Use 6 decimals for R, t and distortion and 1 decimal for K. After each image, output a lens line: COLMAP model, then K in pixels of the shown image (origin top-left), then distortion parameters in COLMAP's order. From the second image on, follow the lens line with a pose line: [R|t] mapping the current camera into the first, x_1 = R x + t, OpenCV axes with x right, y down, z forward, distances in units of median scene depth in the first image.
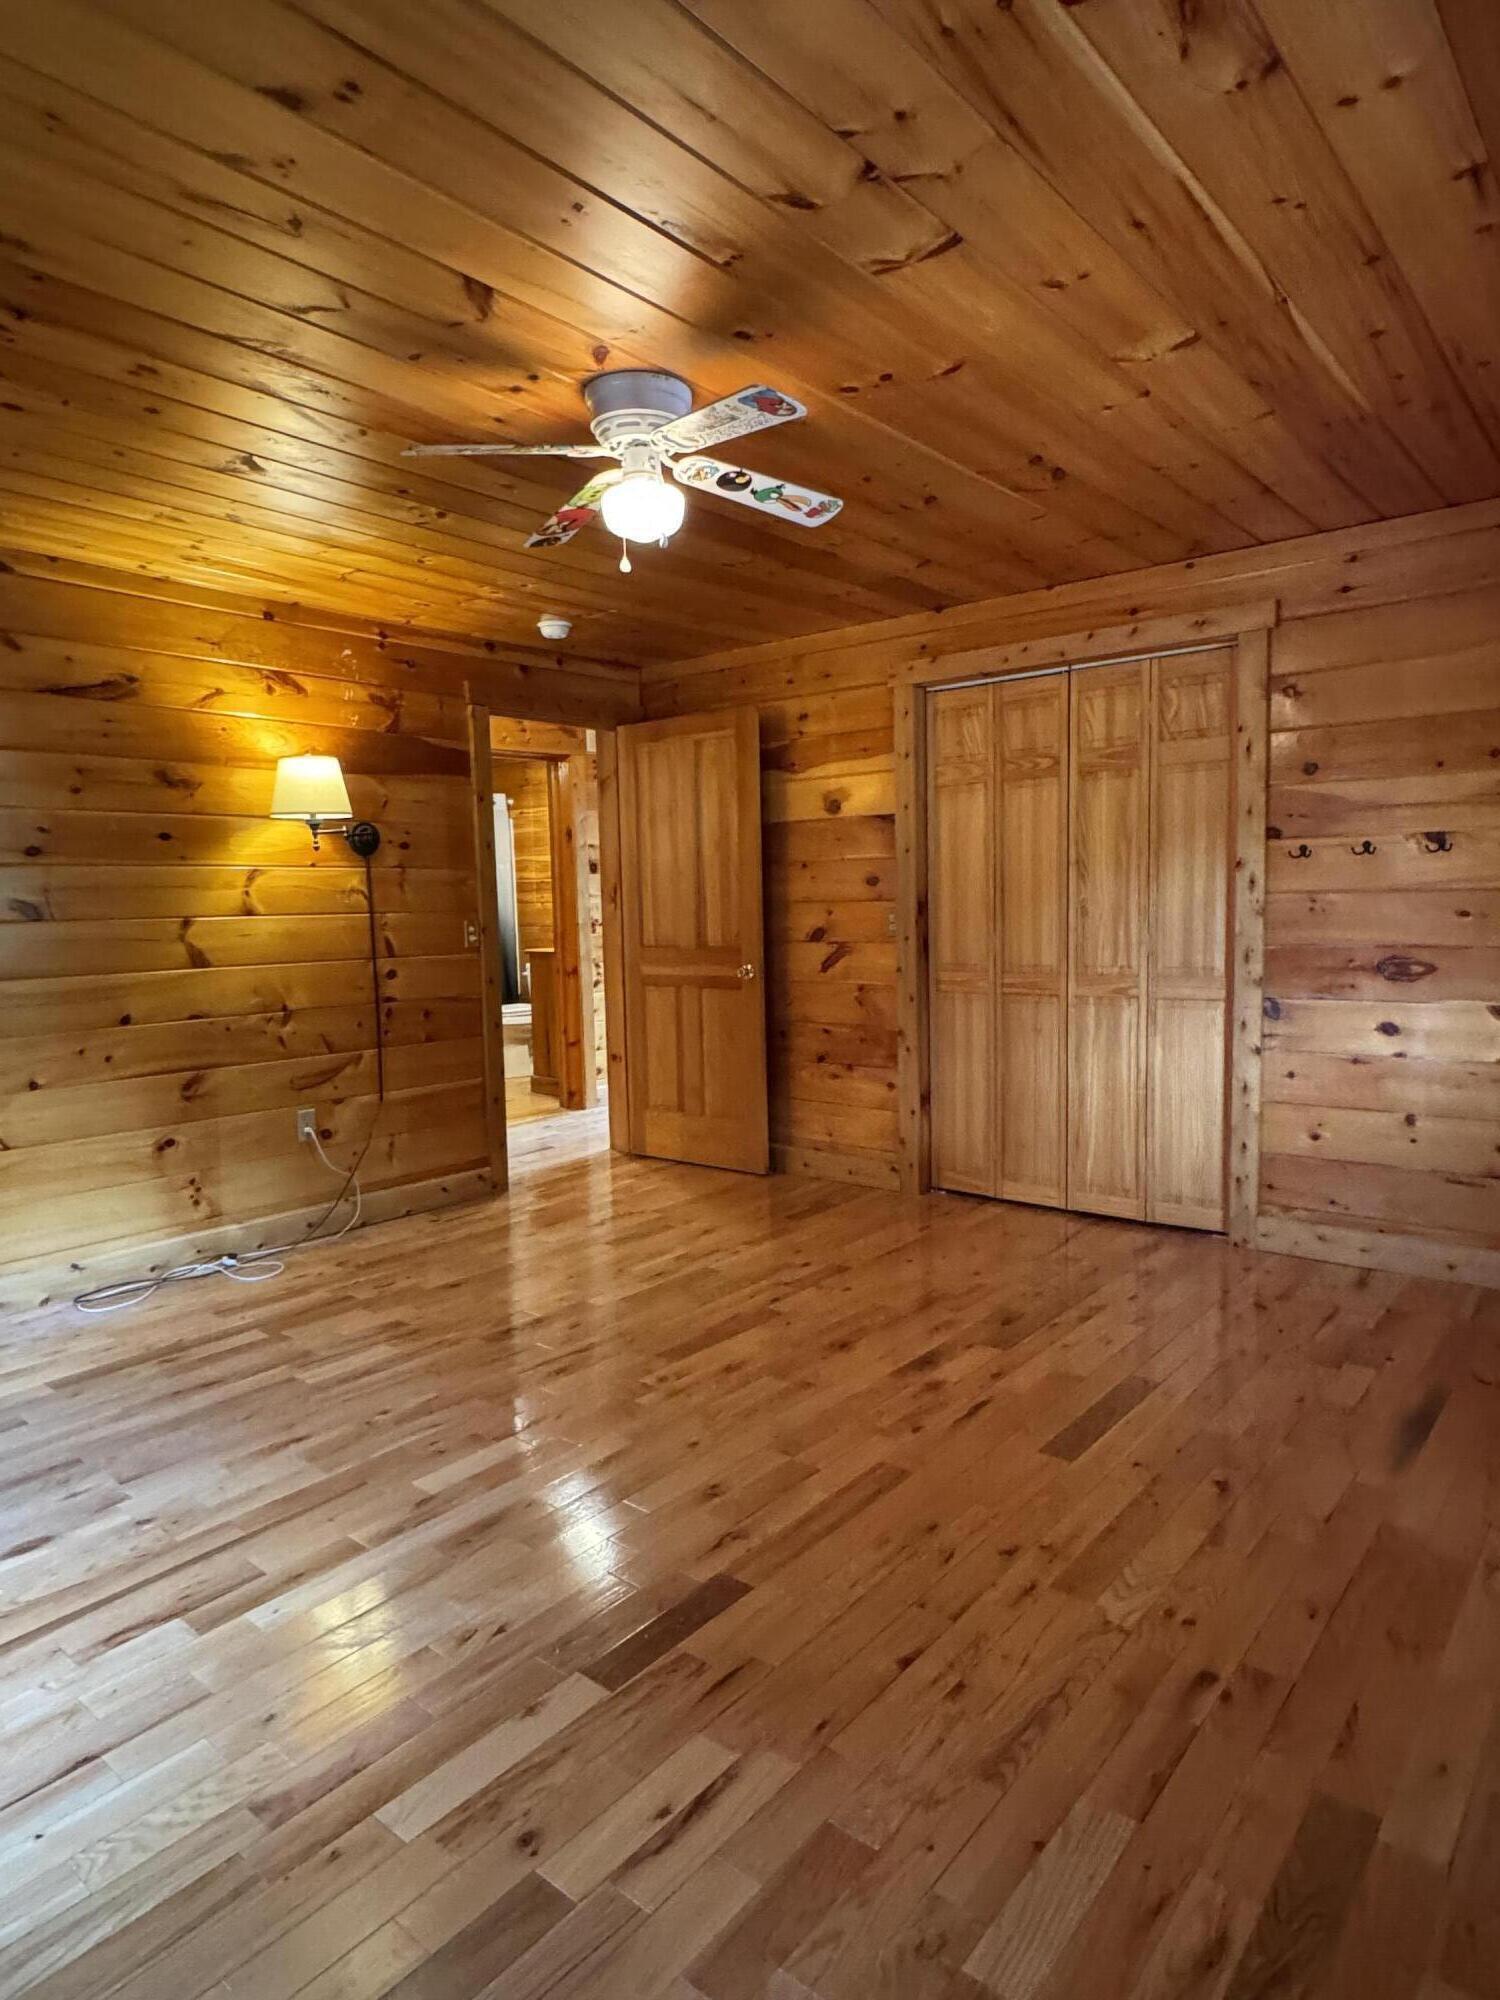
lens RADIAL K [[1180.4, 0, 750.0], [0, 1180.4, 1000.0], [0, 0, 1]] dist [-0.001981, 0.000417]
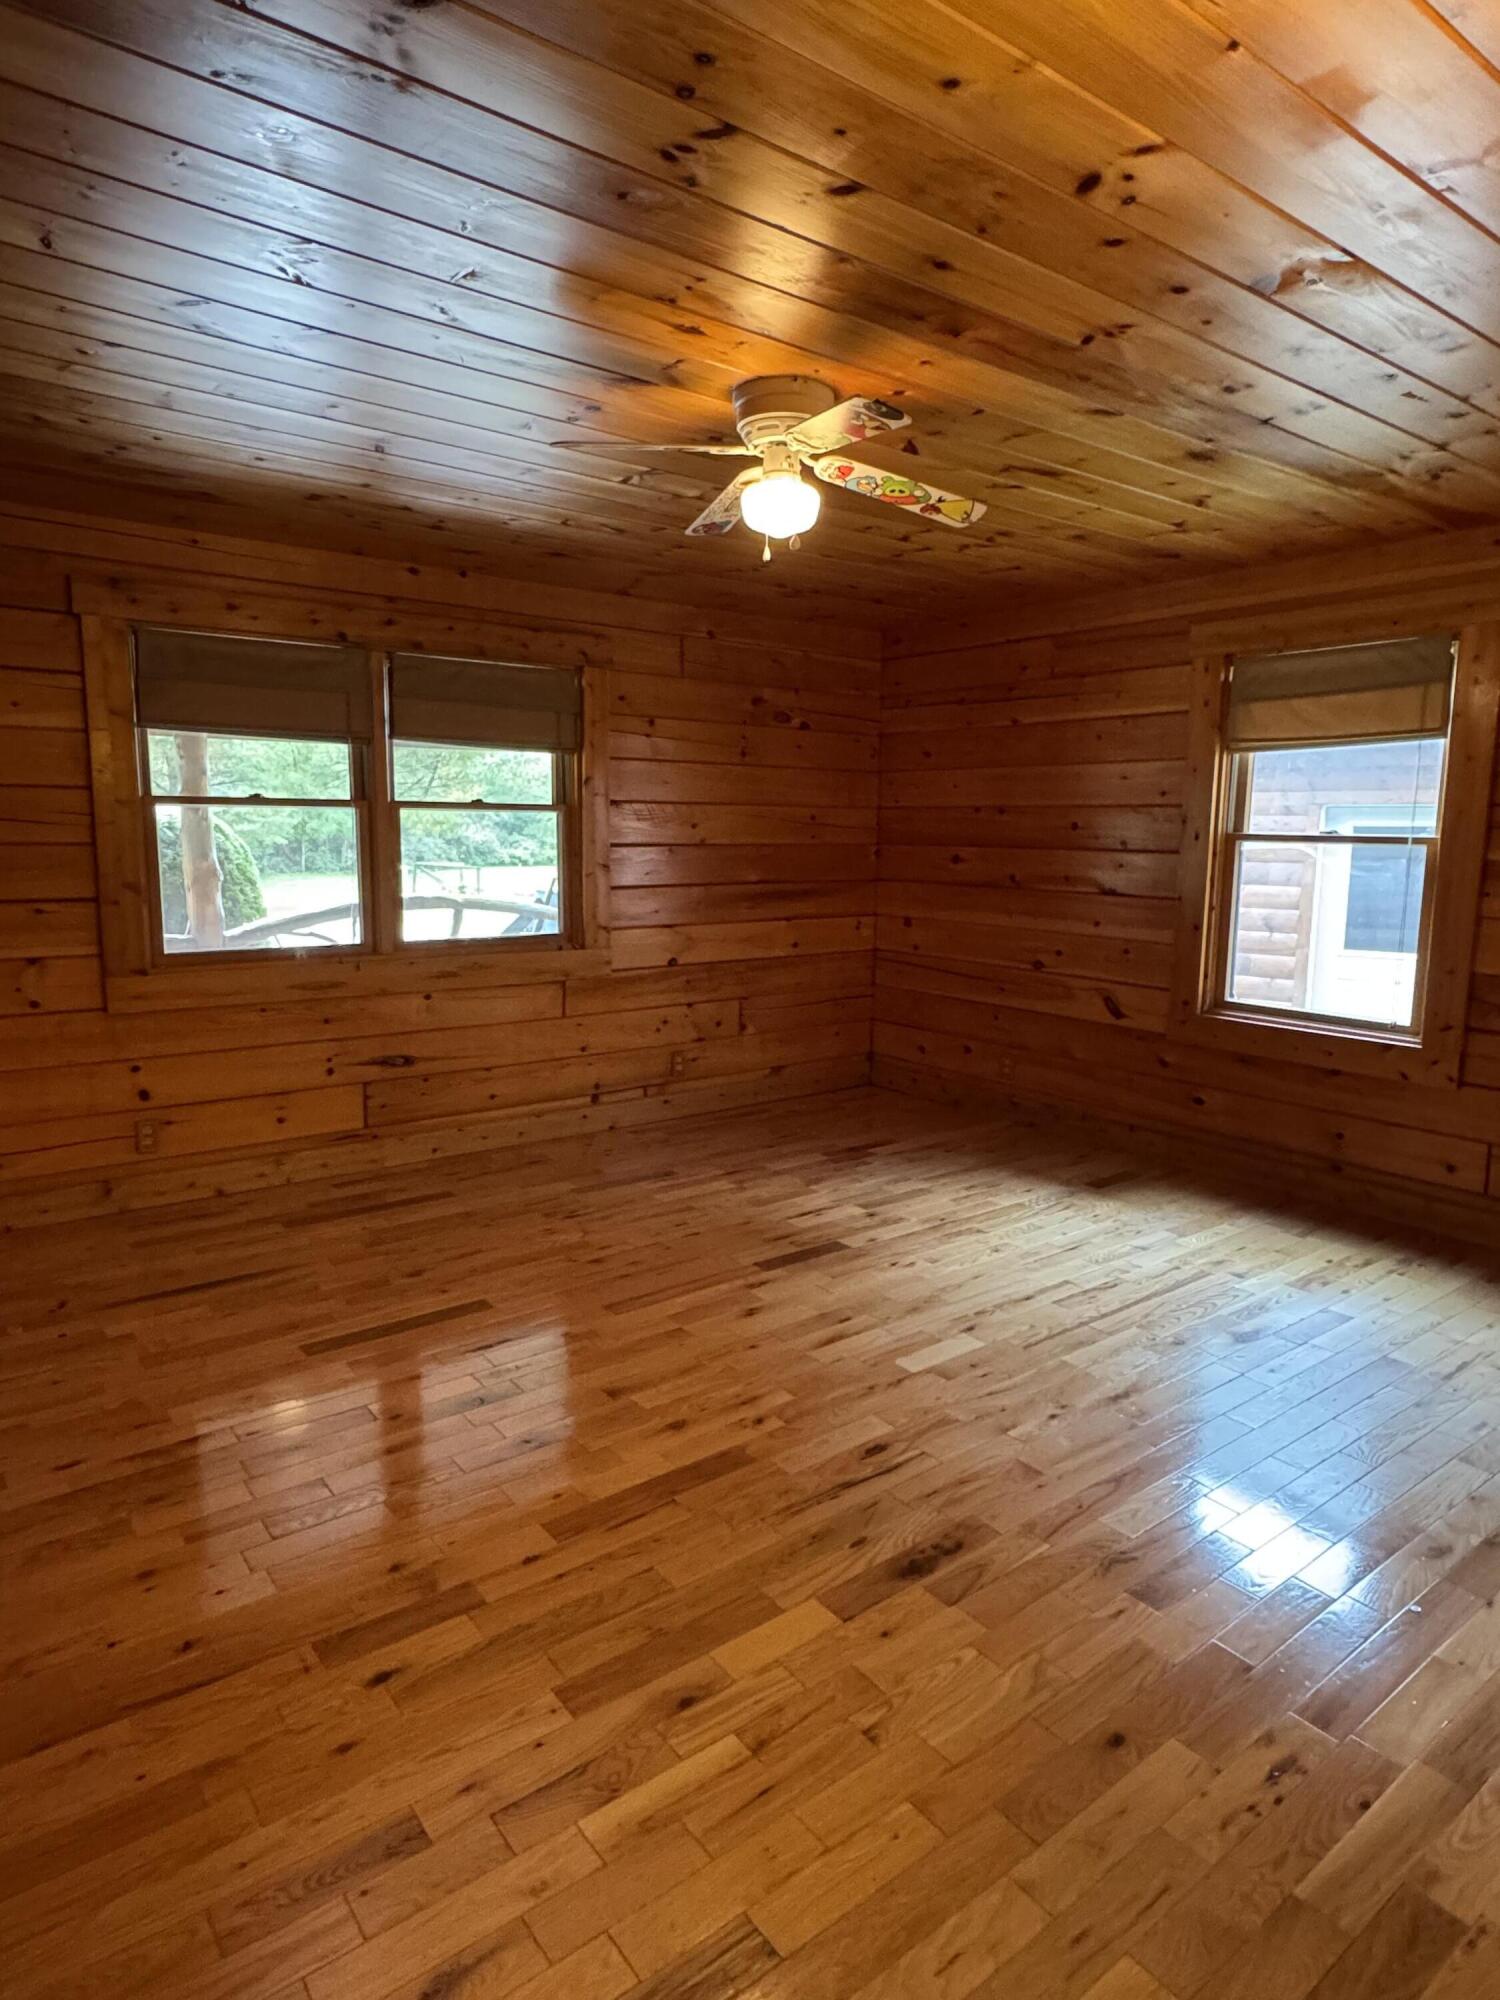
lens RADIAL K [[1180.4, 0, 750.0], [0, 1180.4, 1000.0], [0, 0, 1]] dist [-0.001981, 0.000417]
pose [[-0.974045, -0.022355, 0.225250, -0.208091], [0.030603, 0.972969, 0.228897, -0.153351], [-0.224278, 0.229850, -0.947031, 1.406727]]
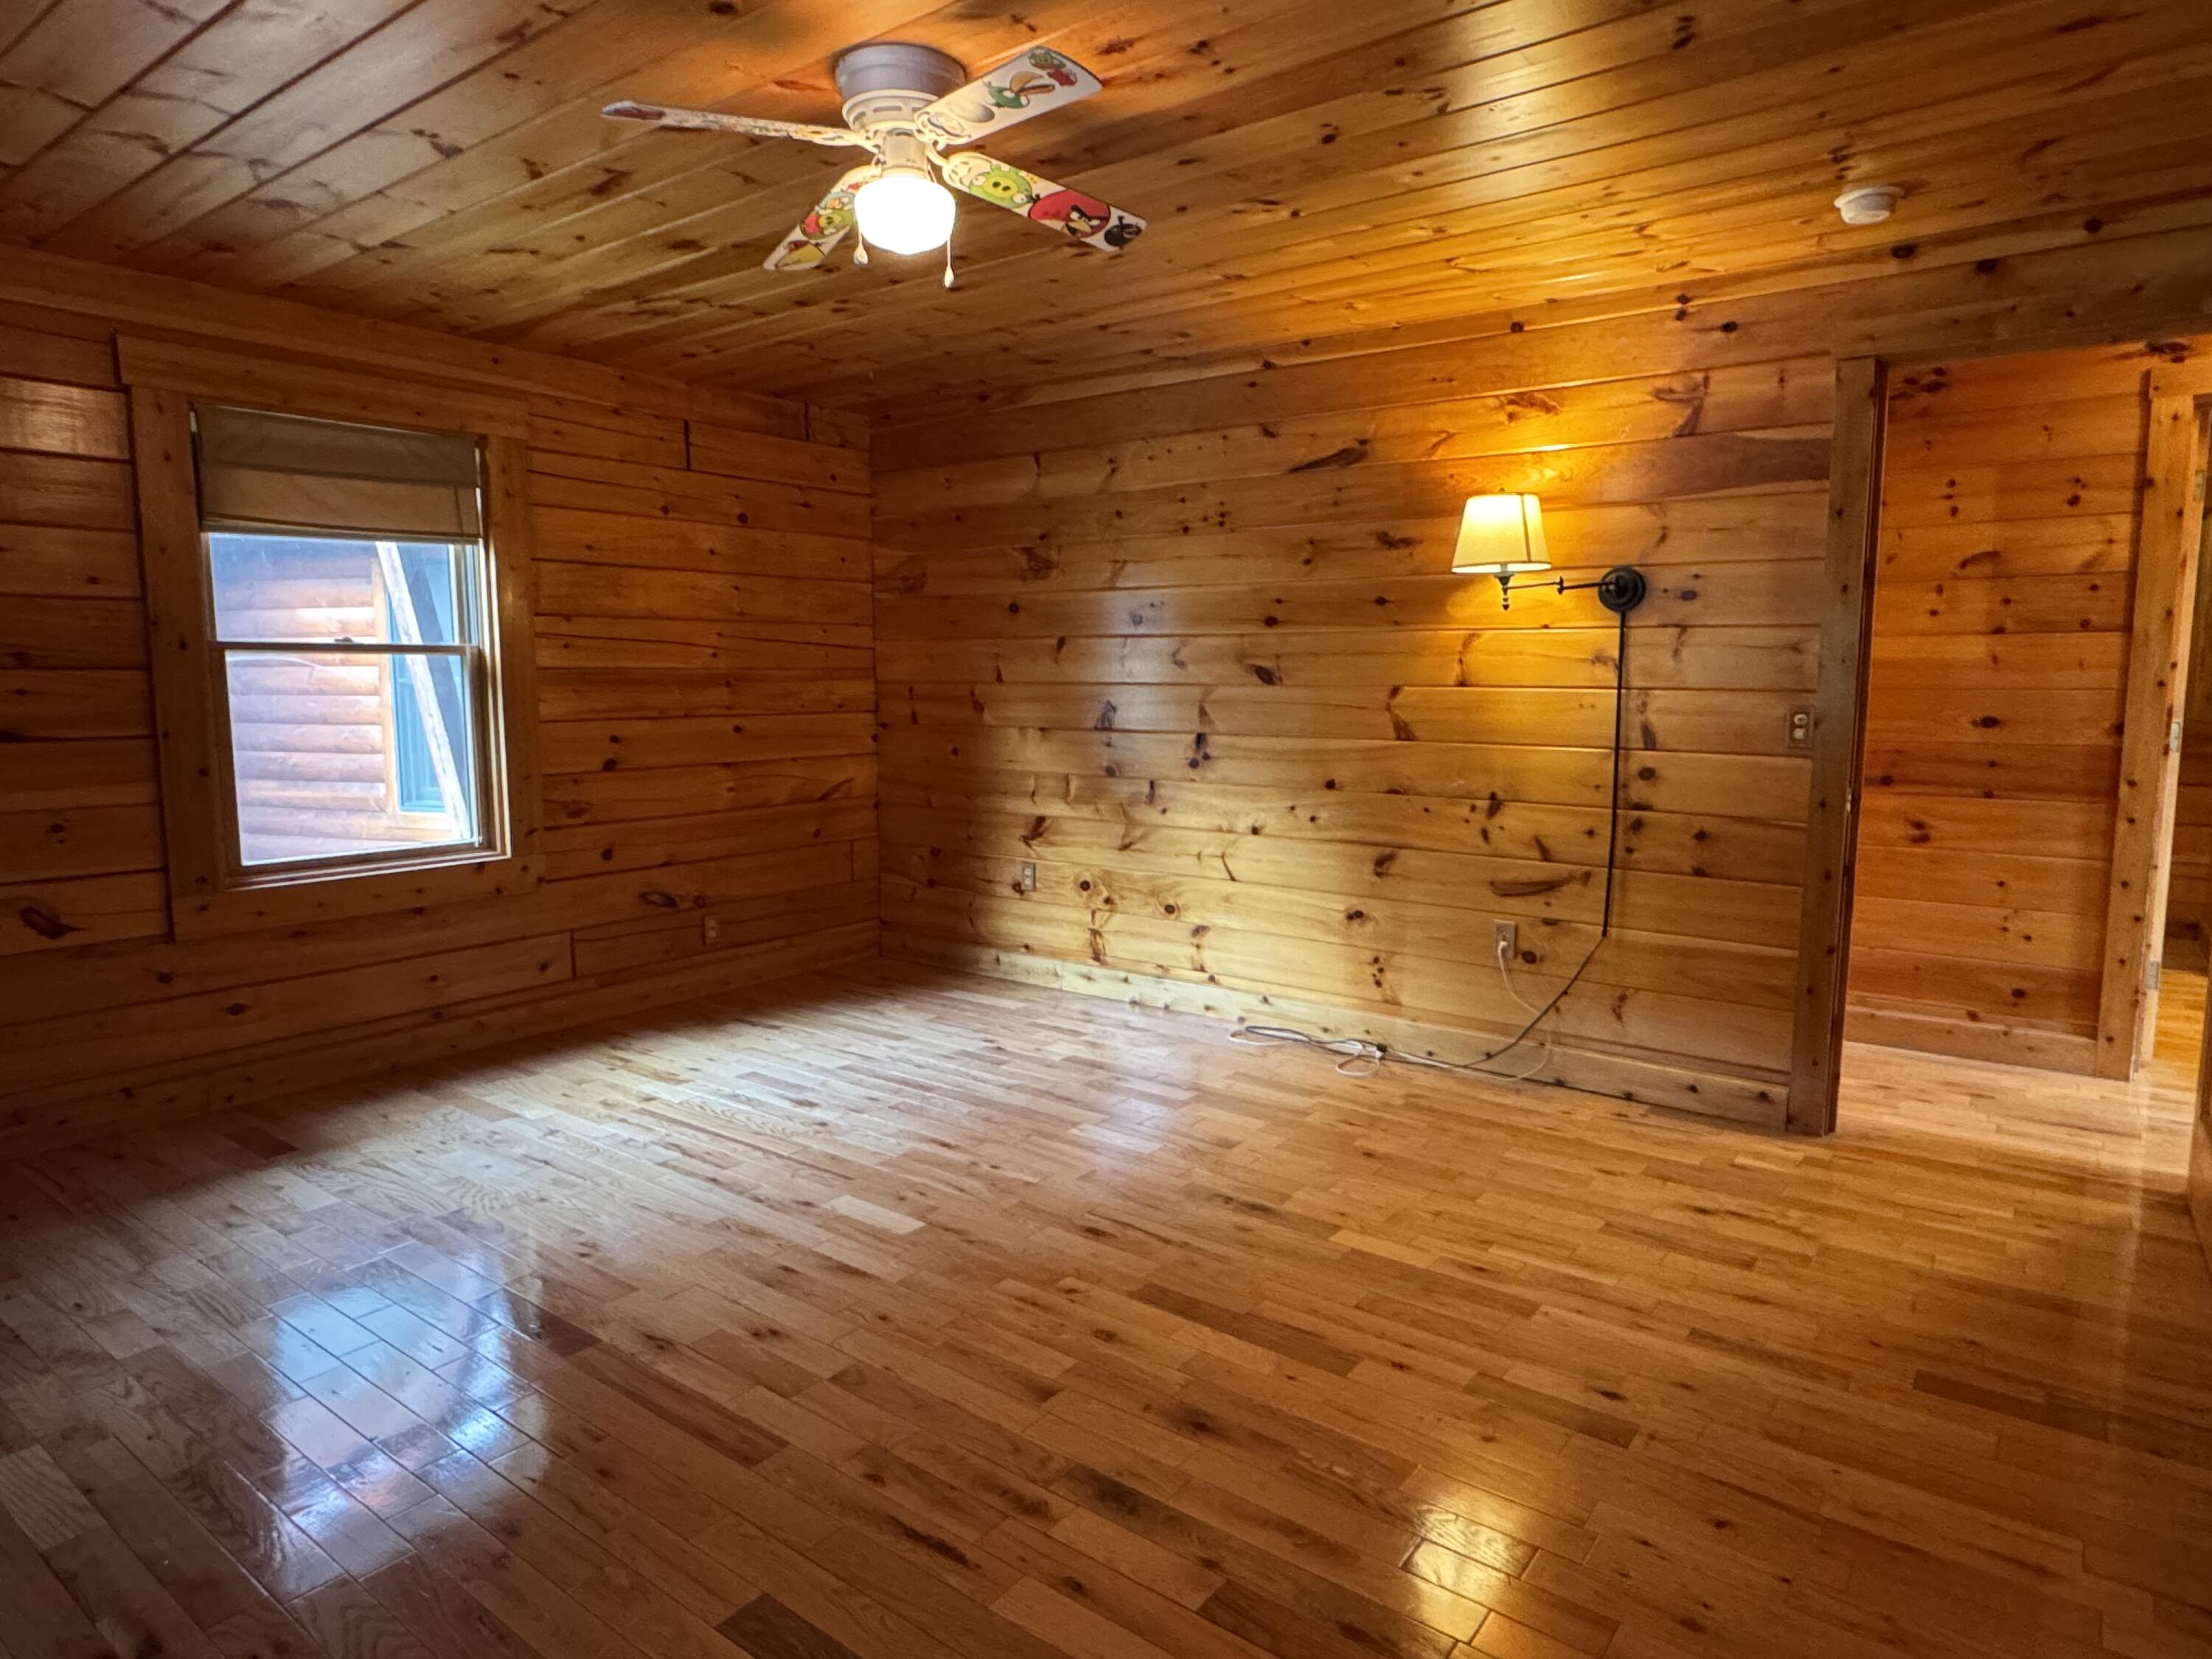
lens RADIAL K [[1305.5, 0, 1097.4], [0, 1305.5, 825.5], [0, 0, 1]] dist [-0.001981, 0.000417]
pose [[0.040145, 0.140010, -0.989336, 0.592911], [-0.088436, 0.986746, 0.136055, -0.084804], [0.995273, 0.082031, 0.051994, 0.750690]]
